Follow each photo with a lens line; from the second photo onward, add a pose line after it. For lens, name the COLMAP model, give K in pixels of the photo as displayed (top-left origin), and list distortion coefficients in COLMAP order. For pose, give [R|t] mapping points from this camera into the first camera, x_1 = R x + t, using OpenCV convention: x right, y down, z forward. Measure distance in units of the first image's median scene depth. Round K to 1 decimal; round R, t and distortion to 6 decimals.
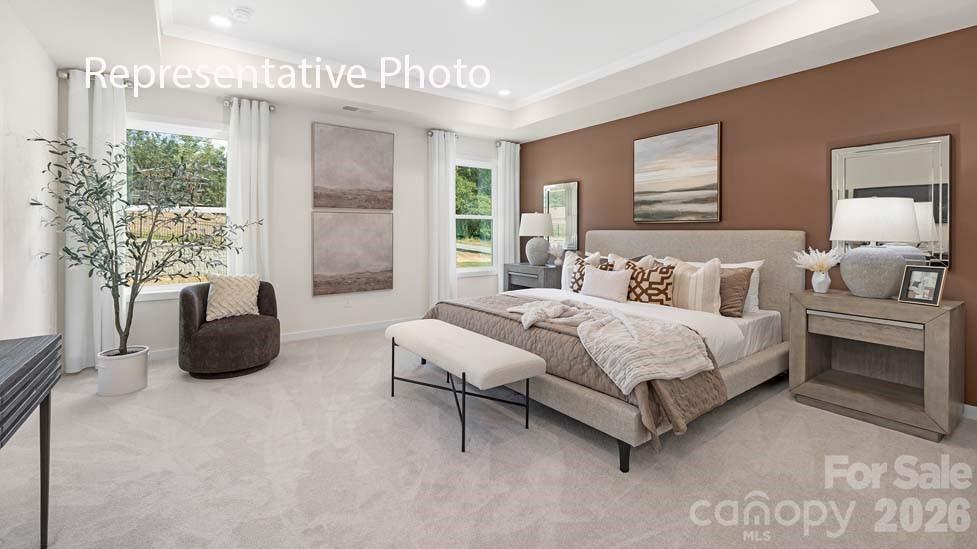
lens RADIAL K [[418.9, 0, 493.8], [0, 418.9, 235.5], [0, 0, 1]] dist [0.001310, 0.000436]
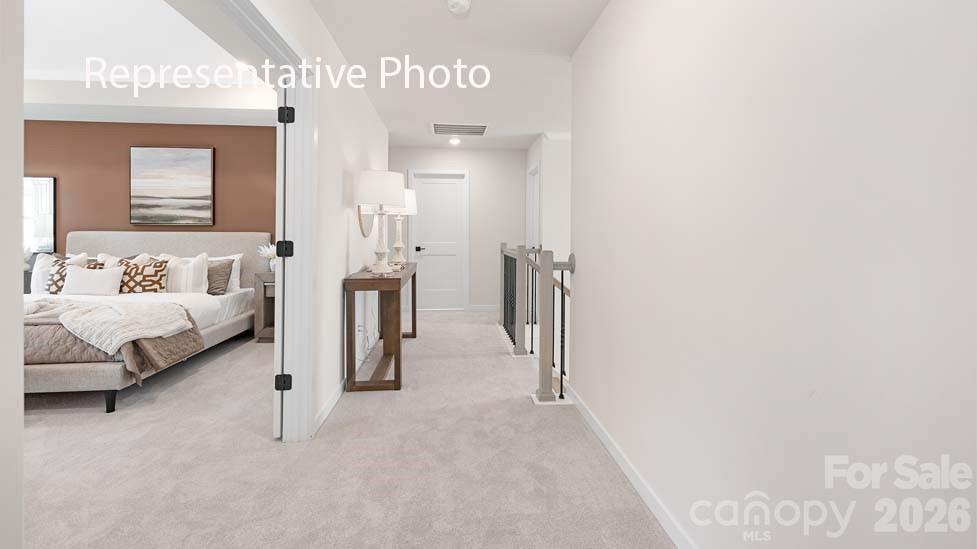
lens RADIAL K [[418.9, 0, 493.8], [0, 418.9, 235.5], [0, 0, 1]] dist [0.001310, 0.000436]
pose [[0.528128, -0.001528, 0.849163, -0.111609], [0.004901, 0.999987, -0.001249, 0.004689], [-0.849151, 0.004821, 0.528129, -0.466831]]
